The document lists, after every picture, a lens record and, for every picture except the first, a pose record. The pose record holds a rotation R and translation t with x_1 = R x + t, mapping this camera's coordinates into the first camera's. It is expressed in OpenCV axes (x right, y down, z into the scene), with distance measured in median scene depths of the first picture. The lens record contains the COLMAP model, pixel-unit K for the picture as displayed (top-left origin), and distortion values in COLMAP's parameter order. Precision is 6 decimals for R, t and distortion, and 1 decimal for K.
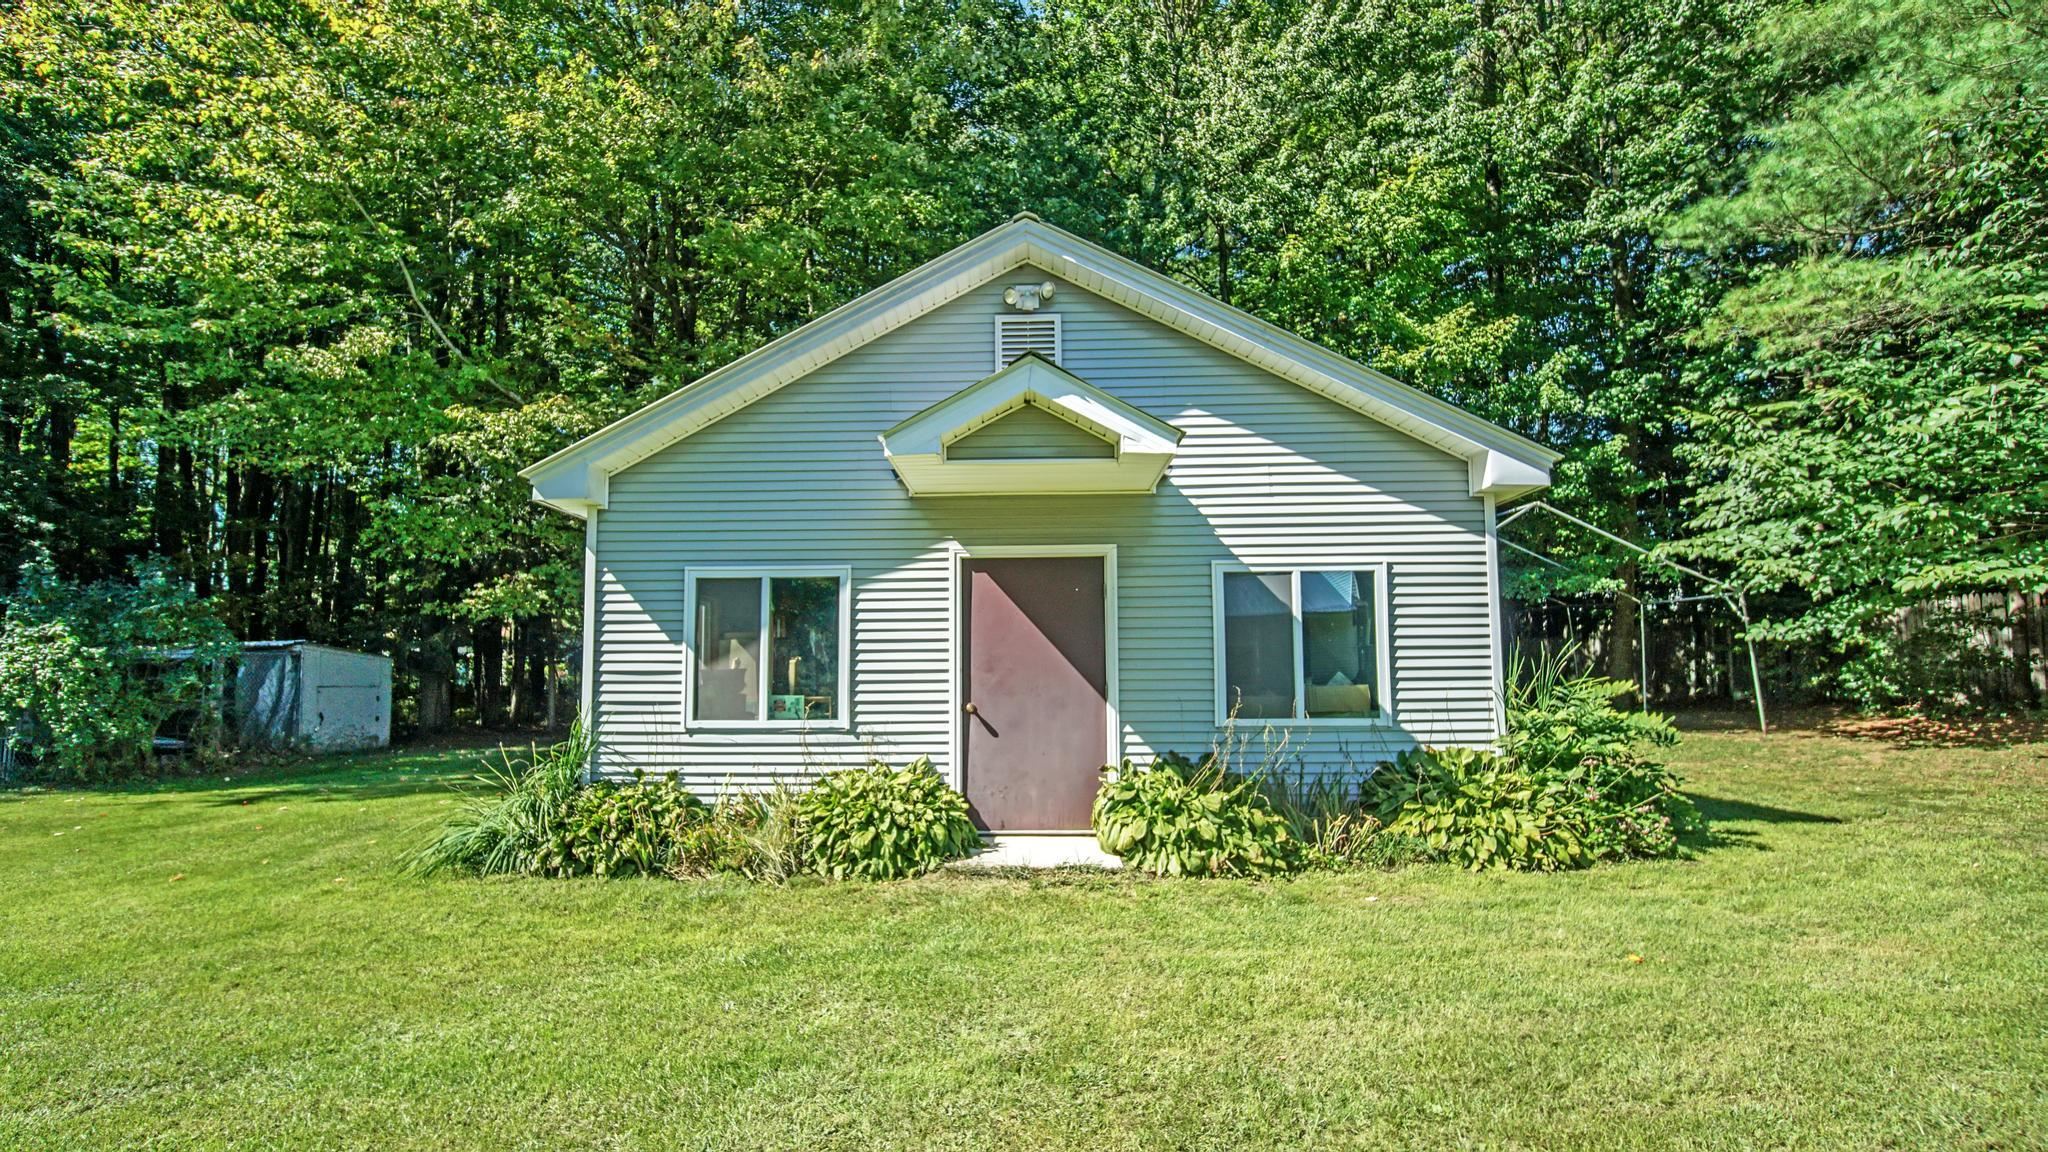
lens RADIAL K [[853.7, 0, 993.9], [0, 853.7, 613.4], [0, 0, 1]] dist [0.001797, -0.000243]
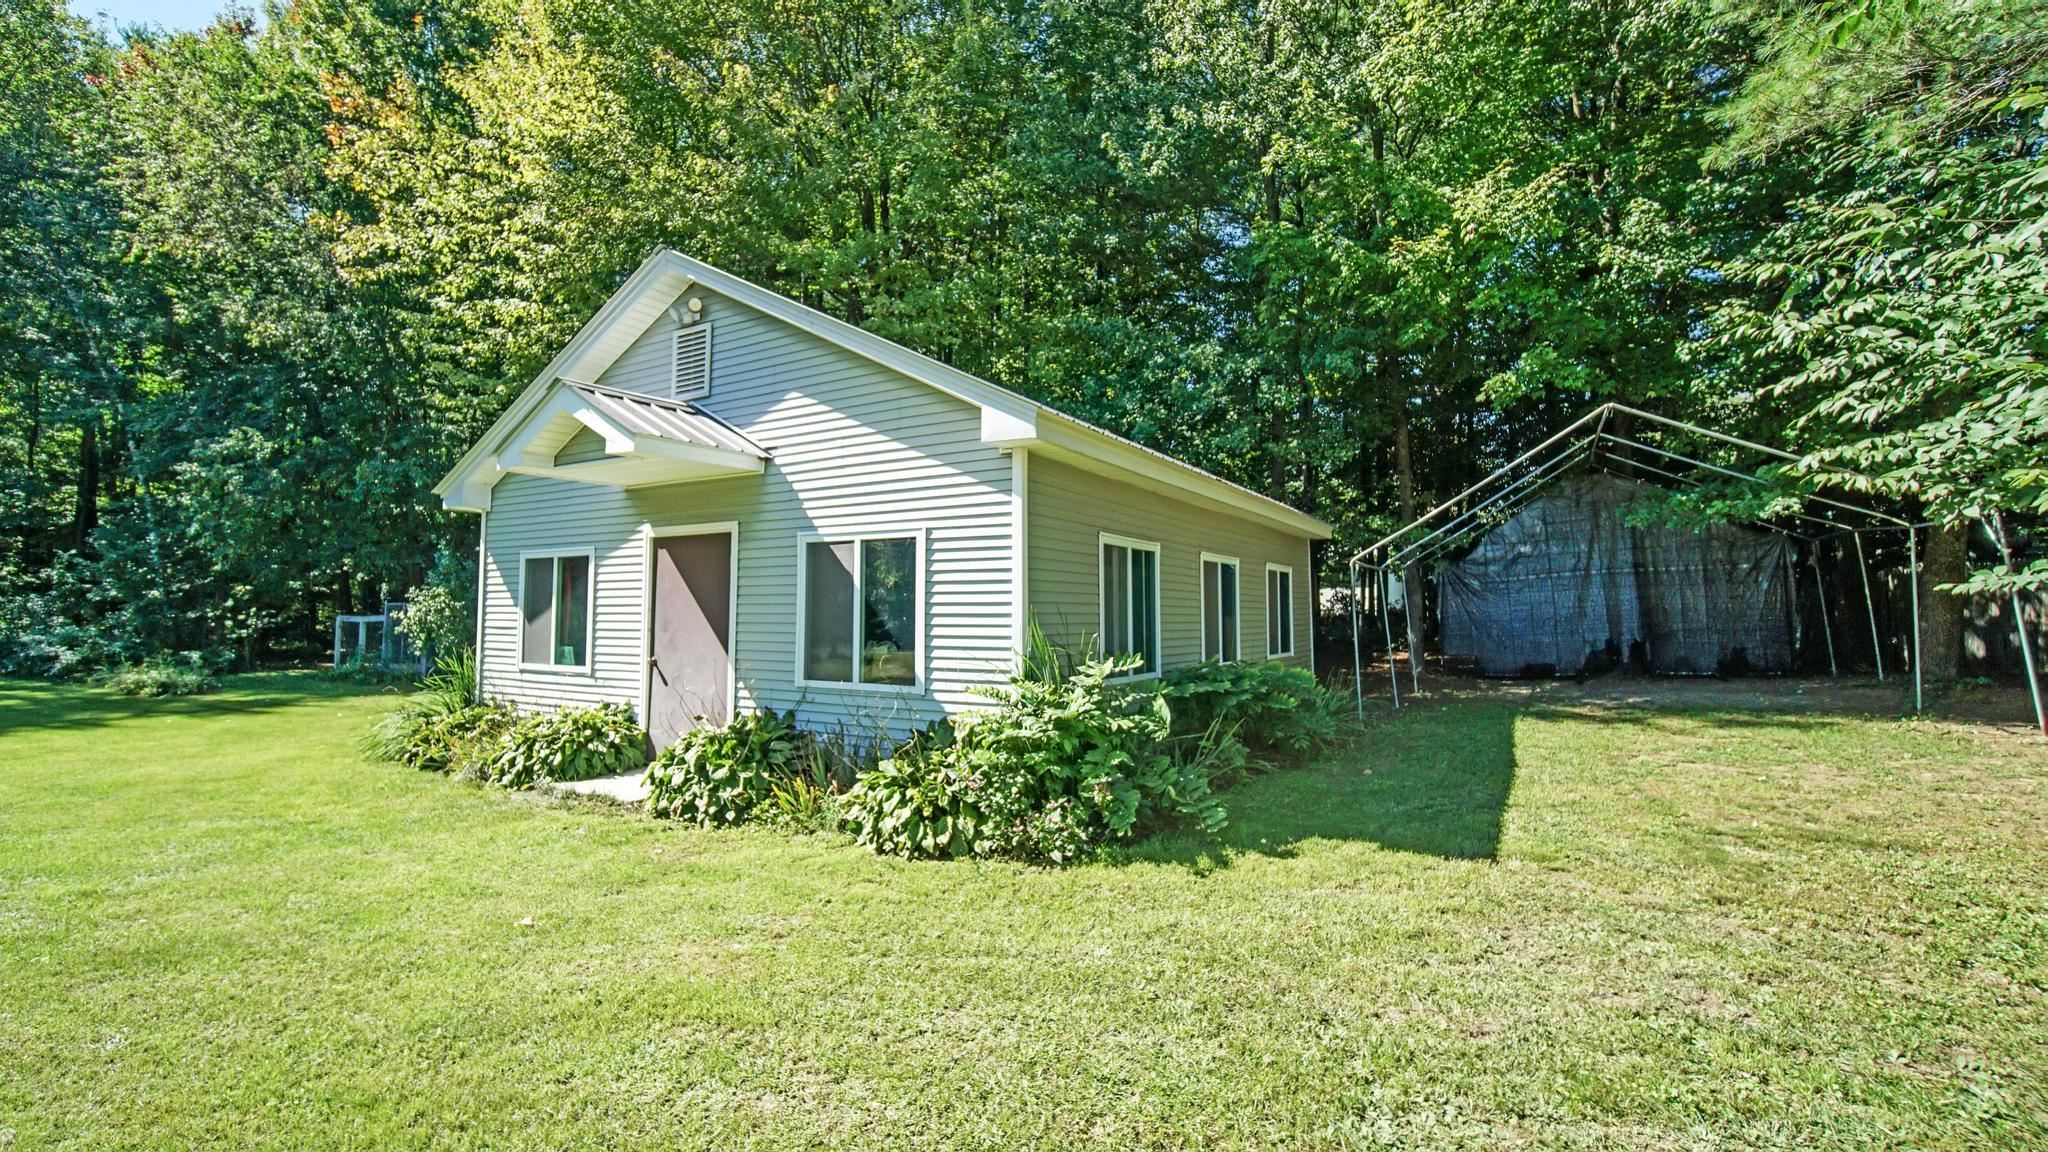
lens RADIAL K [[853.7, 0, 1026.7], [0, 853.7, 563.5], [0, 0, 1]] dist [0.001797, -0.000243]
pose [[0.875272, -0.019933, -0.483220, 1.024002], [0.027037, 0.999604, 0.007739, -0.023198], [0.482875, -0.019839, 0.875465, 0.194589]]
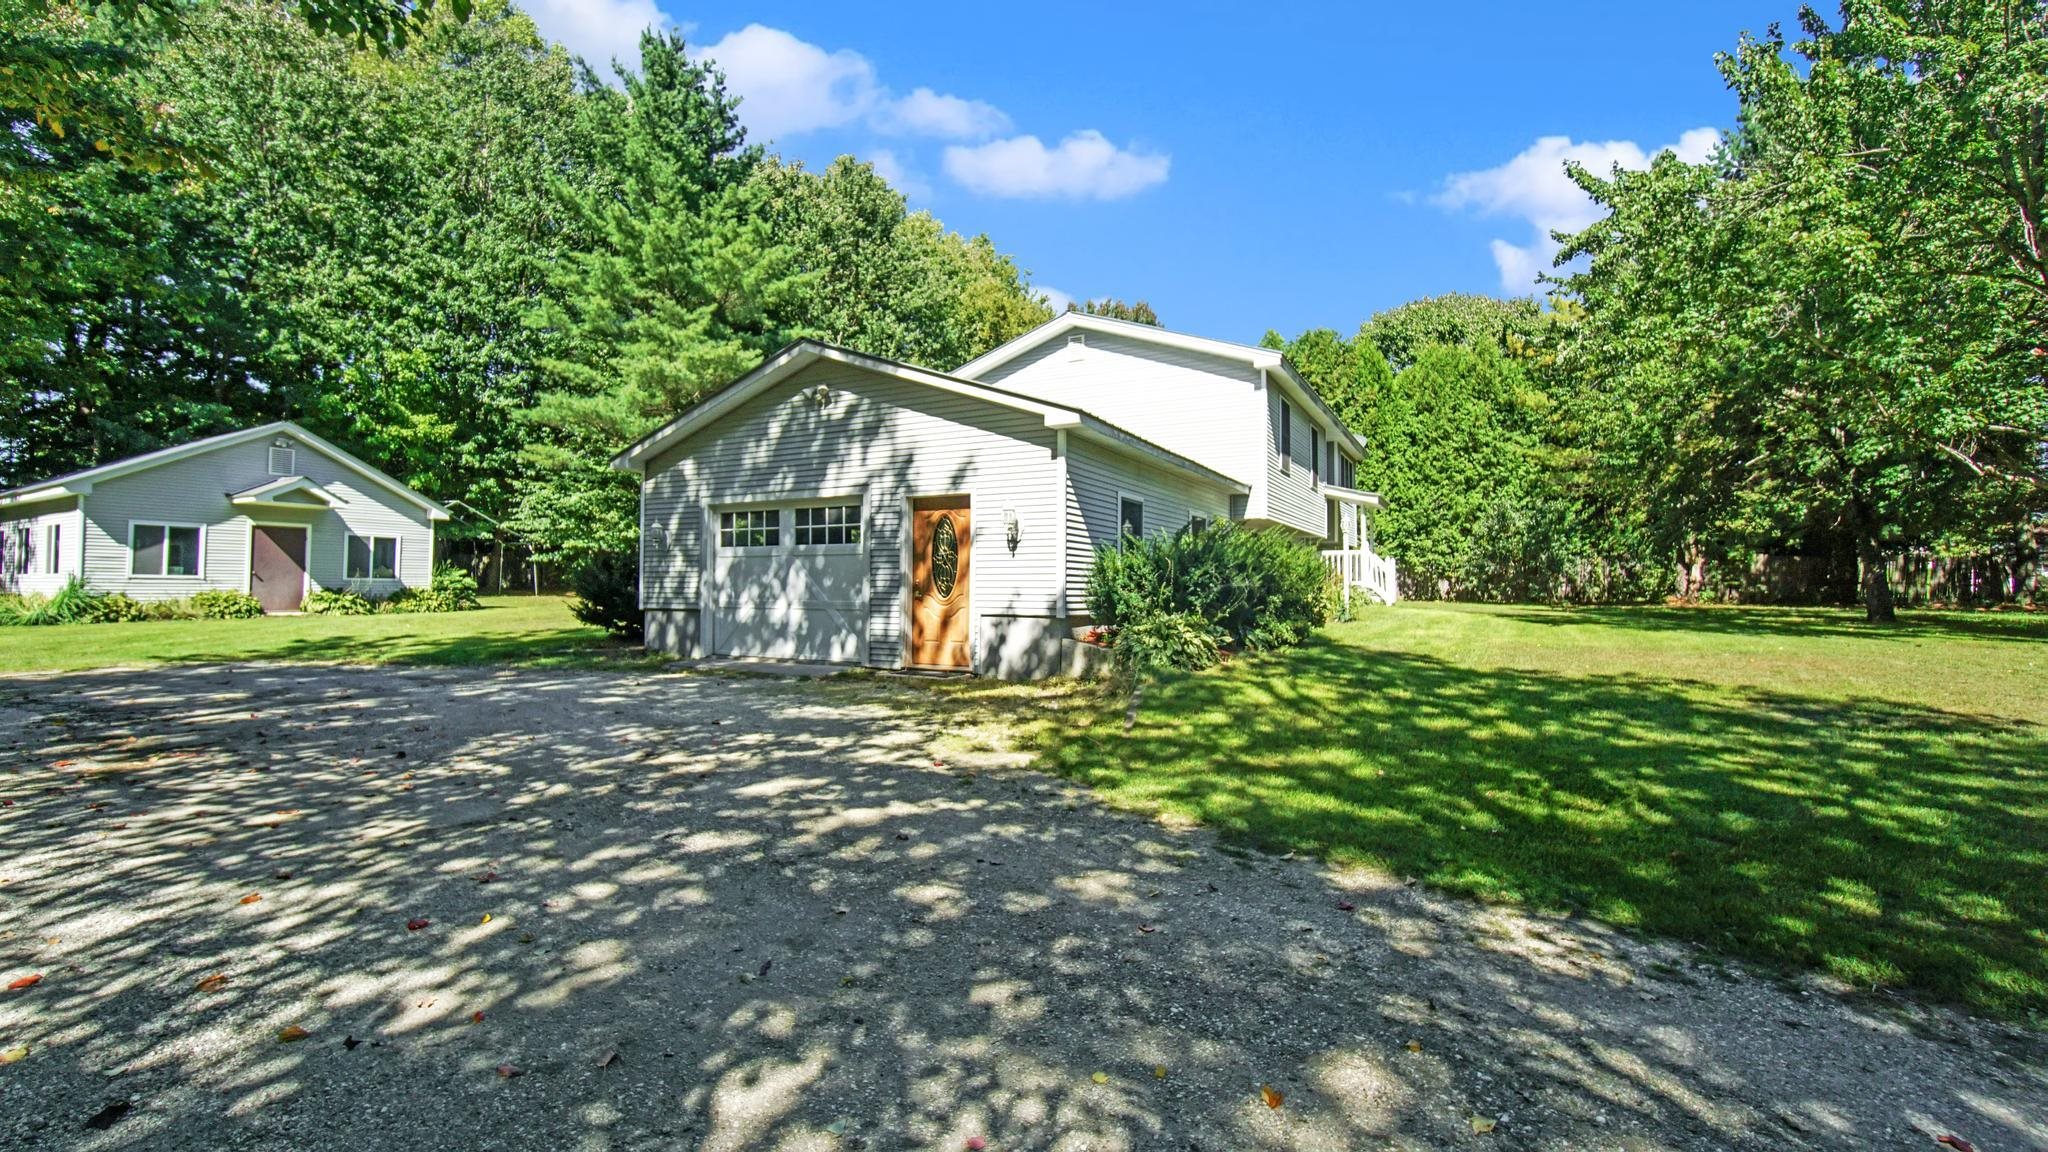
lens RADIAL K [[853.7, 0, 1009.4], [0, 853.7, 560.9], [0, 0, 1]] dist [0.001797, -0.000243]
pose [[0.445361, 0.039004, 0.894501, -1.602158], [-0.080553, 0.996745, -0.003356, -0.146375], [-0.891720, -0.070560, 0.447053, -2.881886]]
